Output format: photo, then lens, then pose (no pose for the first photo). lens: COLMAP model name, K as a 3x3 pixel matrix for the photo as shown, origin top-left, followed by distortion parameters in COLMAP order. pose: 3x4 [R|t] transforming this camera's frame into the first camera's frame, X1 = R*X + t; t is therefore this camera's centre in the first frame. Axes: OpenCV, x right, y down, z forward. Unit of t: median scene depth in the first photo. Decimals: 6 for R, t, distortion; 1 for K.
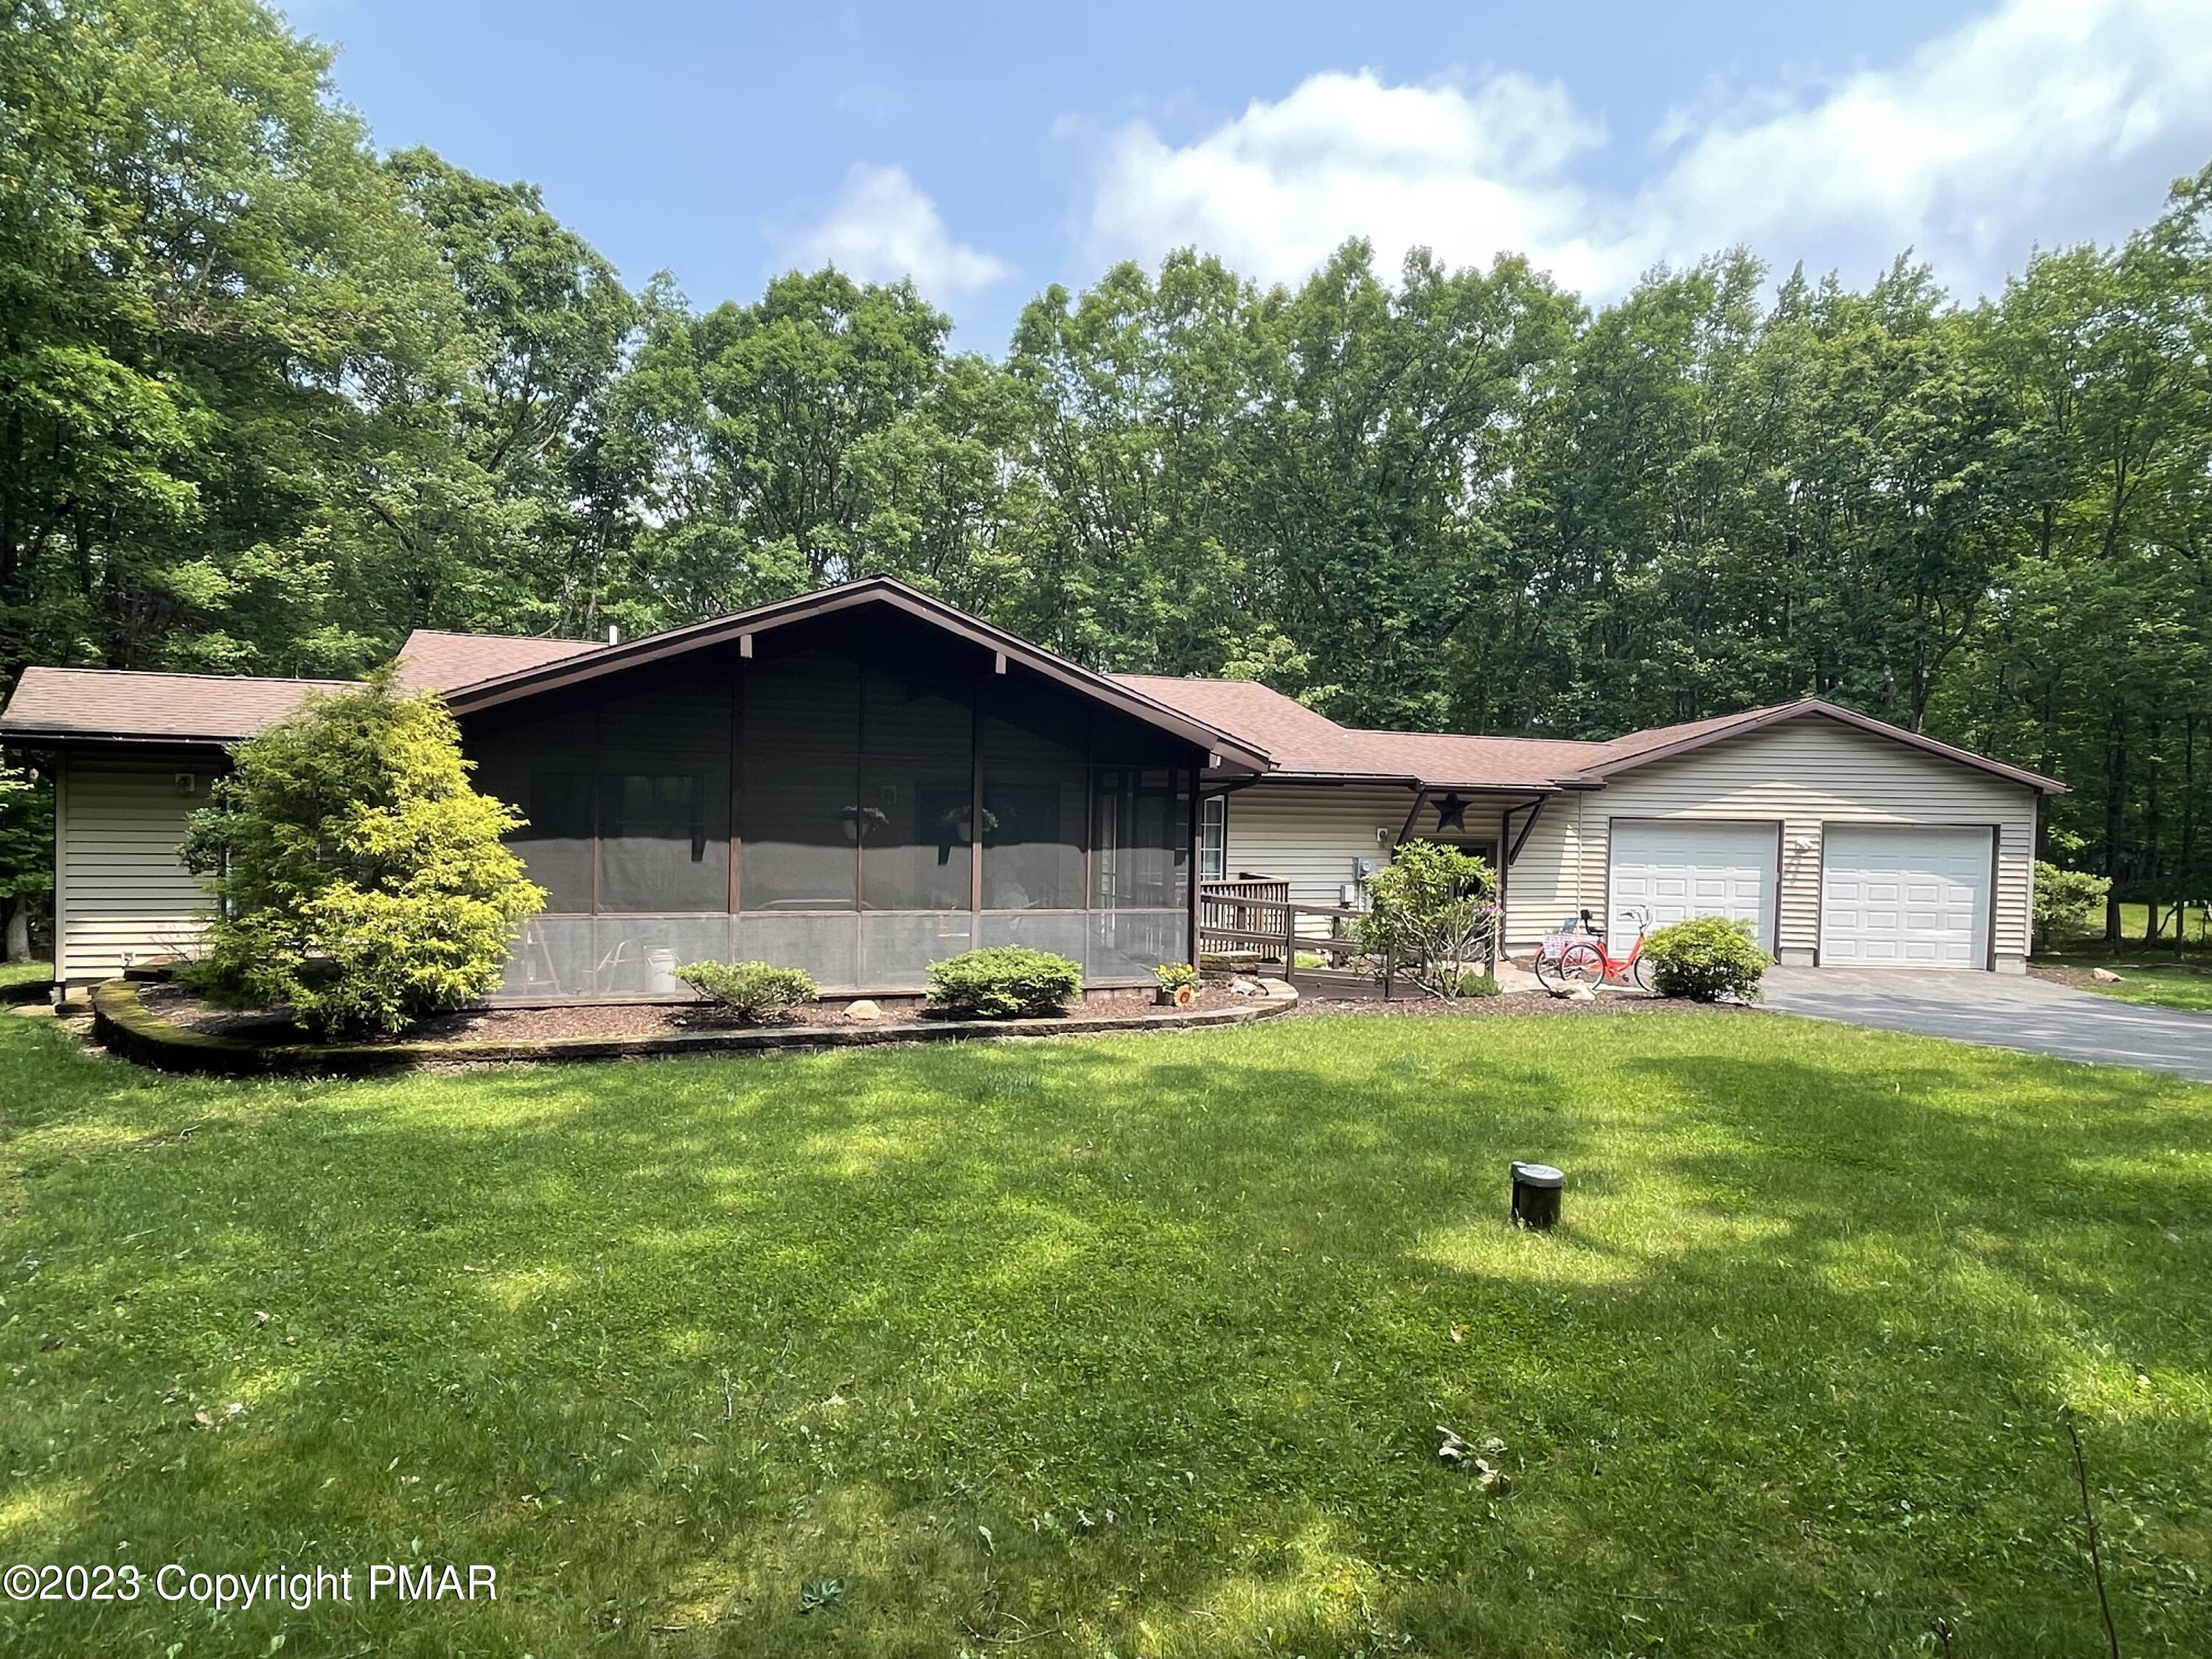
lens RADIAL K [[1285.9, 0, 1106.0], [0, 1285.9, 829.5], [0, 0, 1]] dist [0.006053, 0.000229]
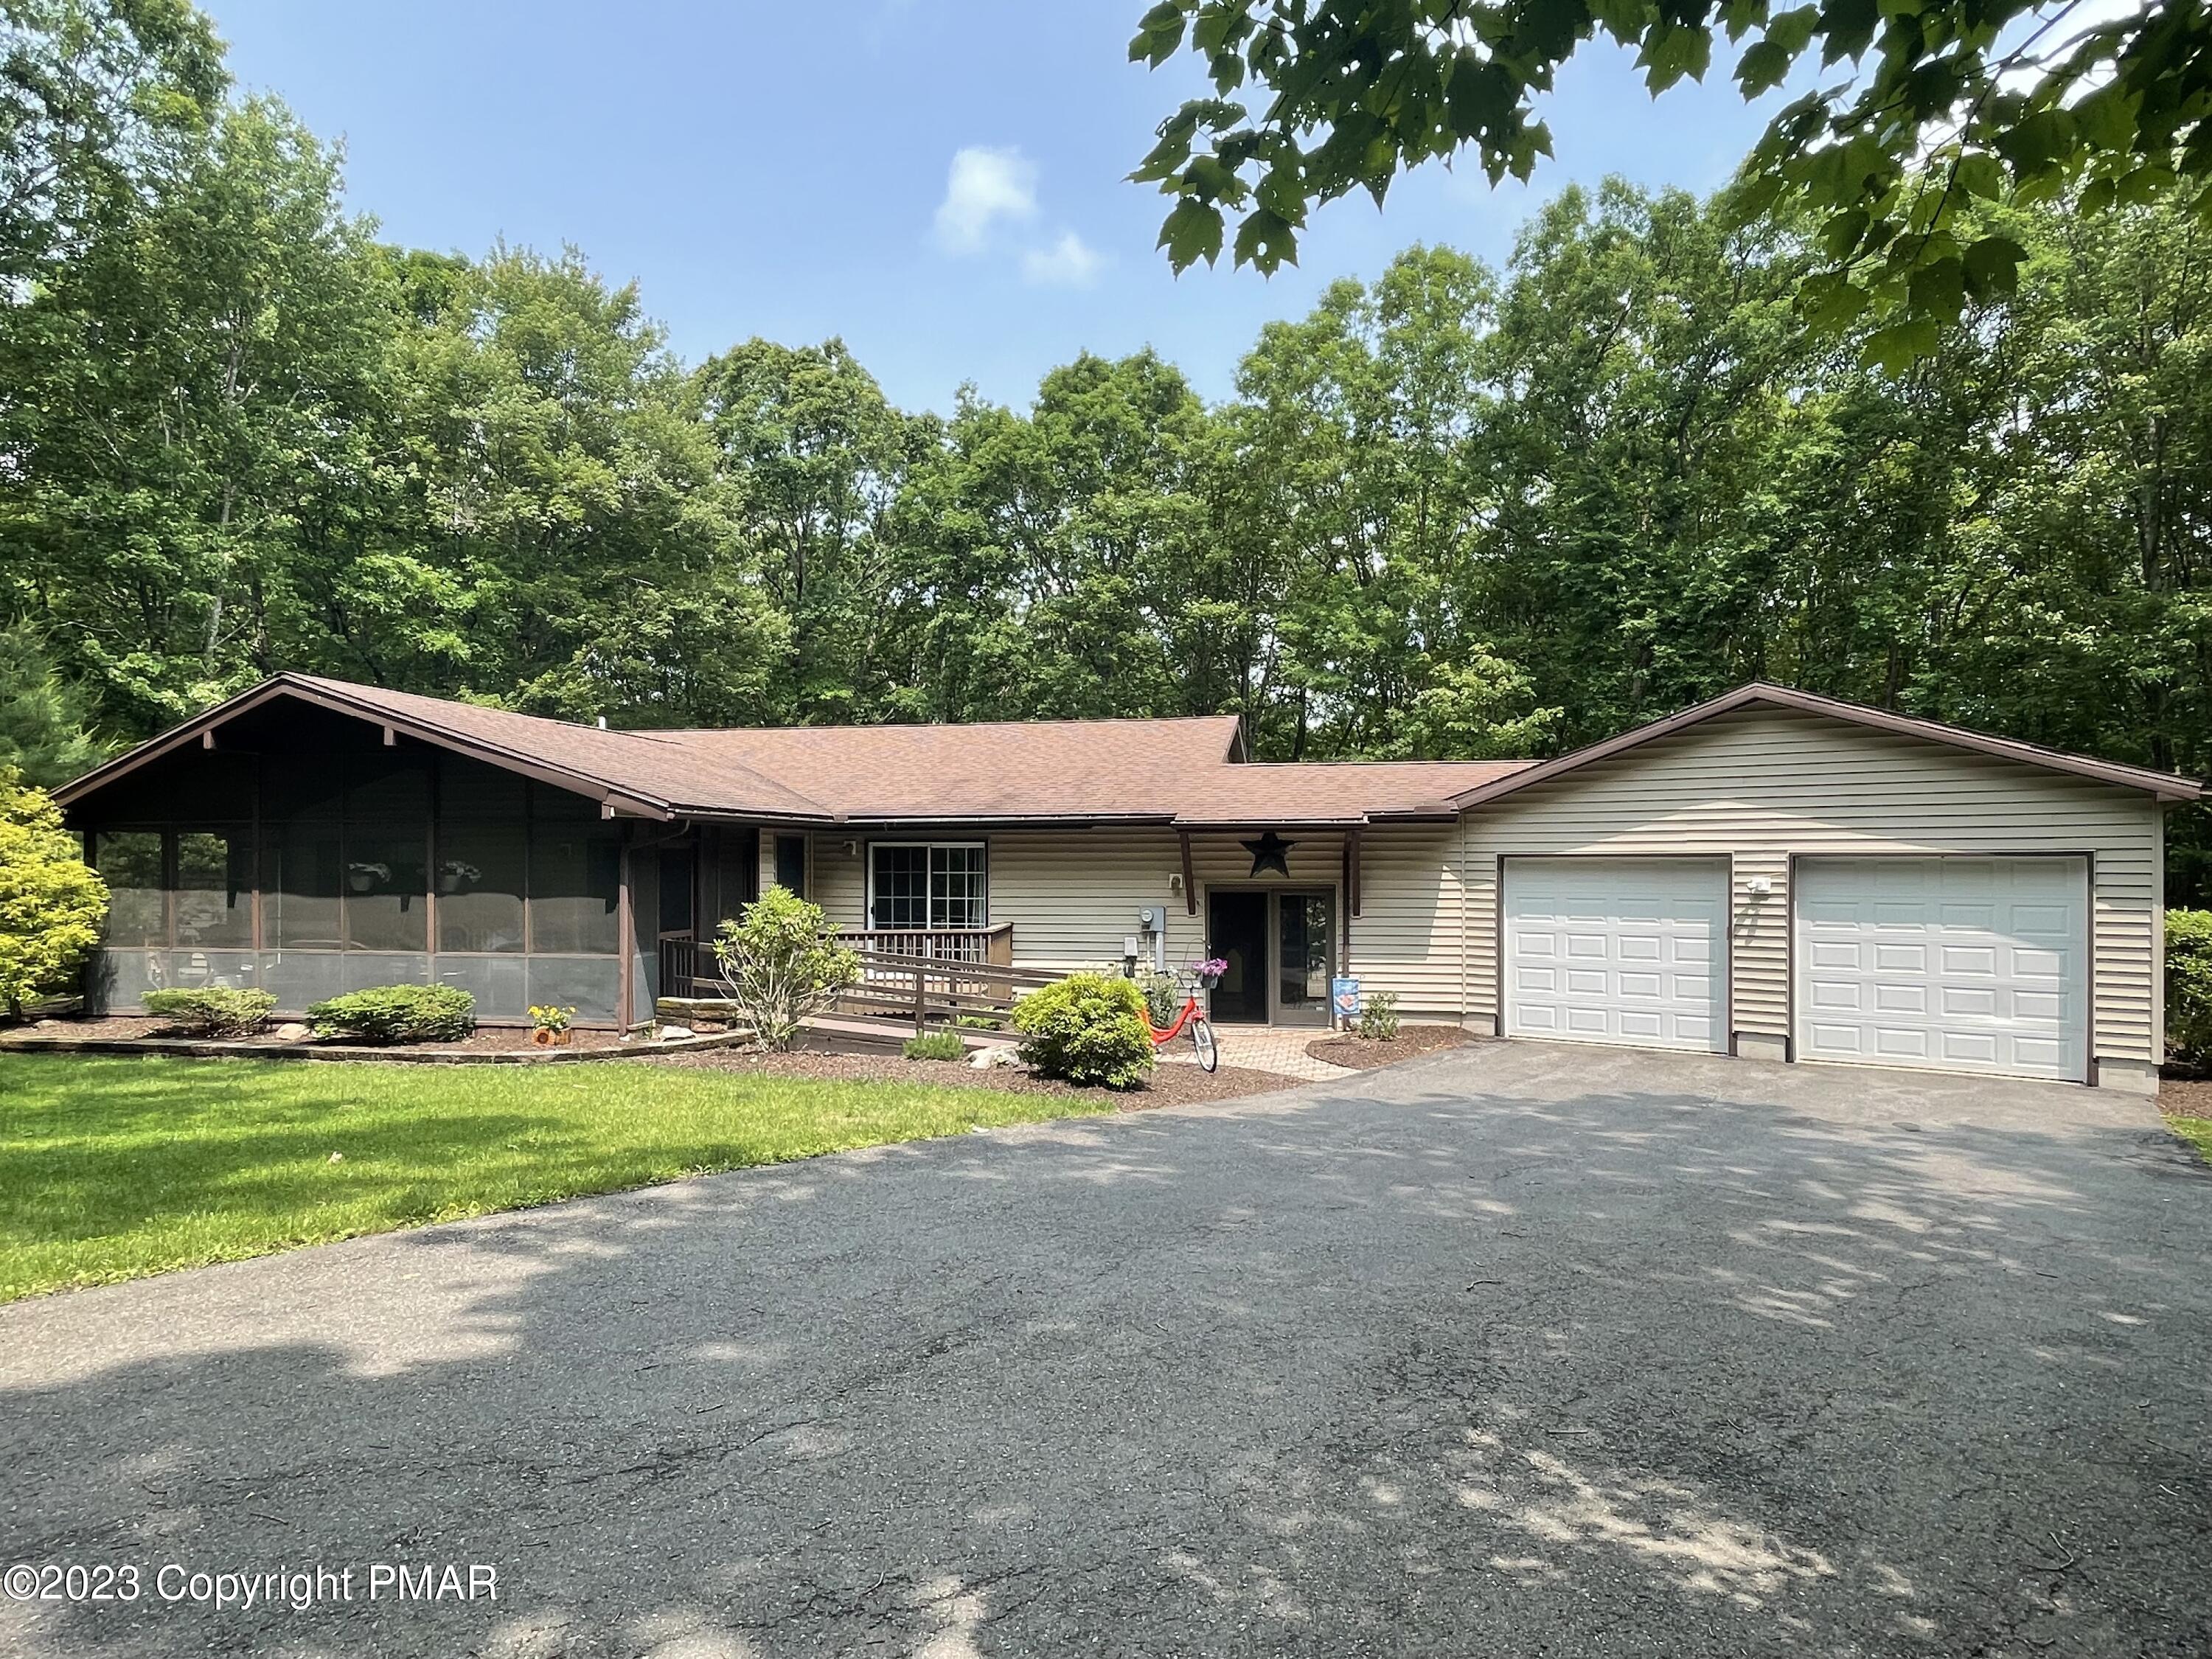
lens RADIAL K [[1285.9, 0, 1106.0], [0, 1285.9, 829.5], [0, 0, 1]] dist [0.006053, 0.000229]
pose [[0.846926, -0.034458, -0.530594, 0.618116], [0.011544, 0.998854, -0.046442, 0.008763], [0.531586, 0.033208, 0.846353, 0.210930]]
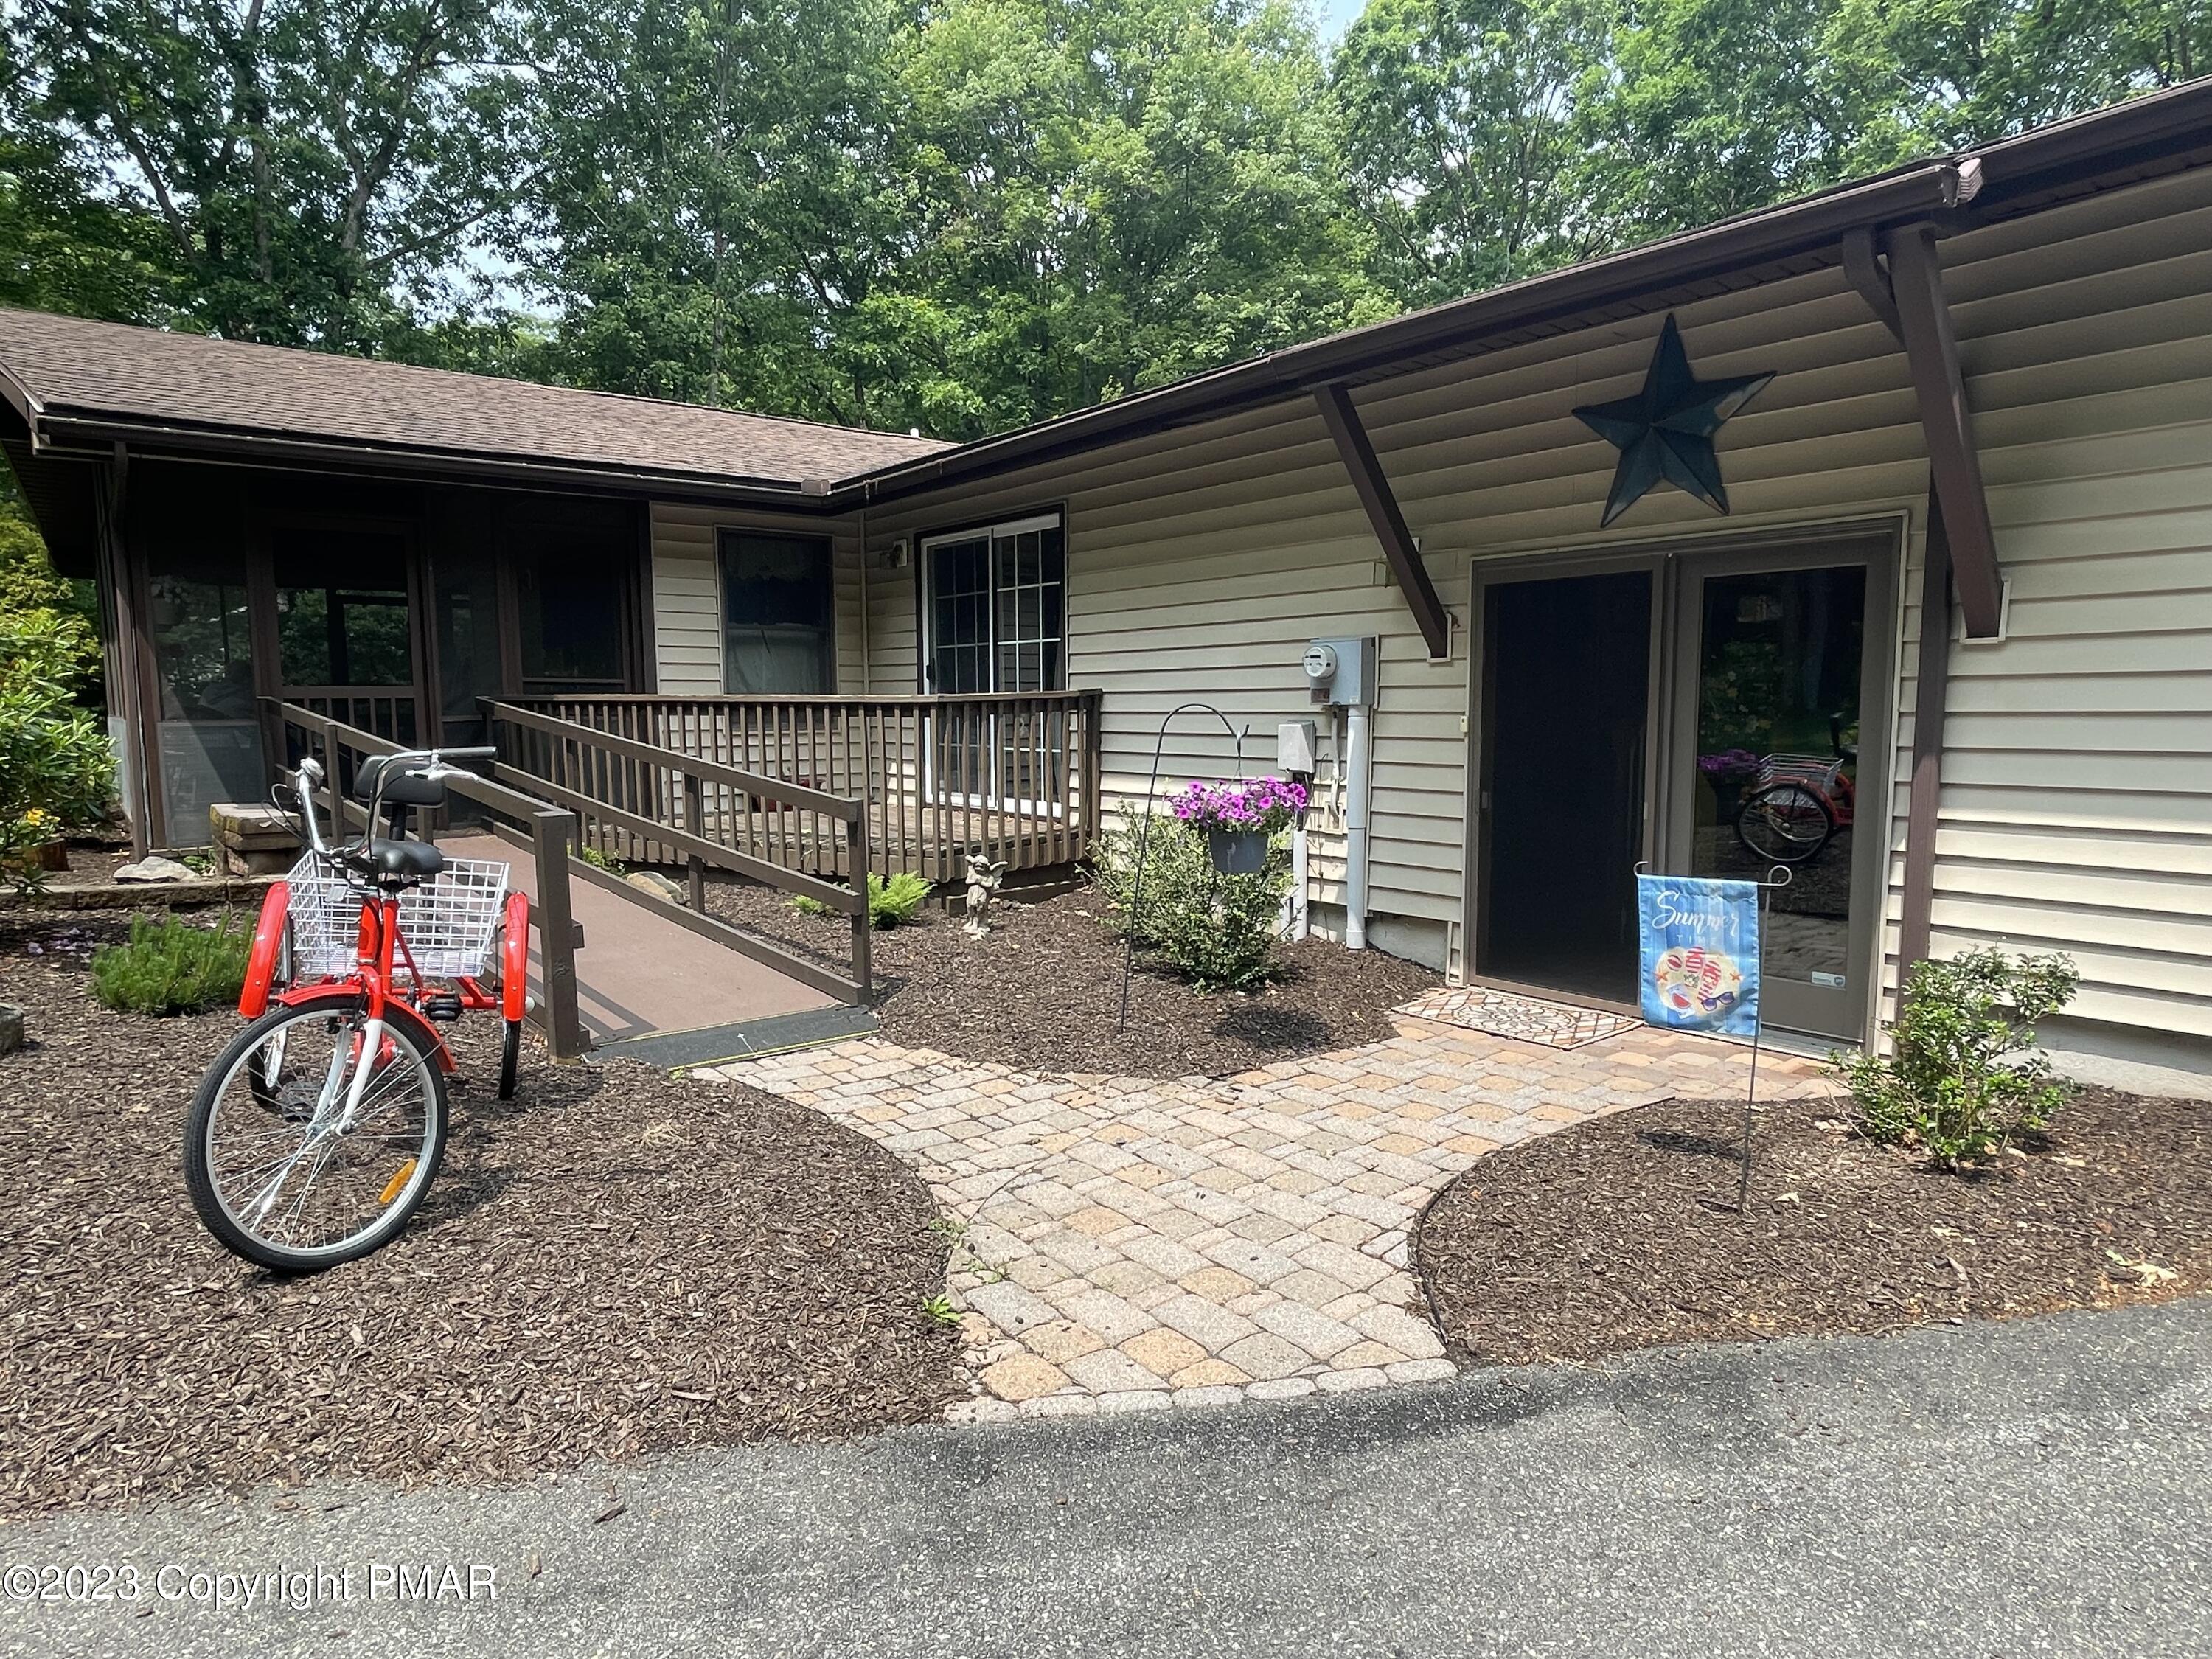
lens RADIAL K [[1285.9, 0, 1106.0], [0, 1285.9, 829.5], [0, 0, 1]] dist [0.006053, 0.000229]
pose [[0.297001, 0.073249, -0.952064, 0.470007], [-0.003490, 0.997130, 0.075627, 0.043256], [0.954871, -0.019138, 0.296404, 0.802826]]
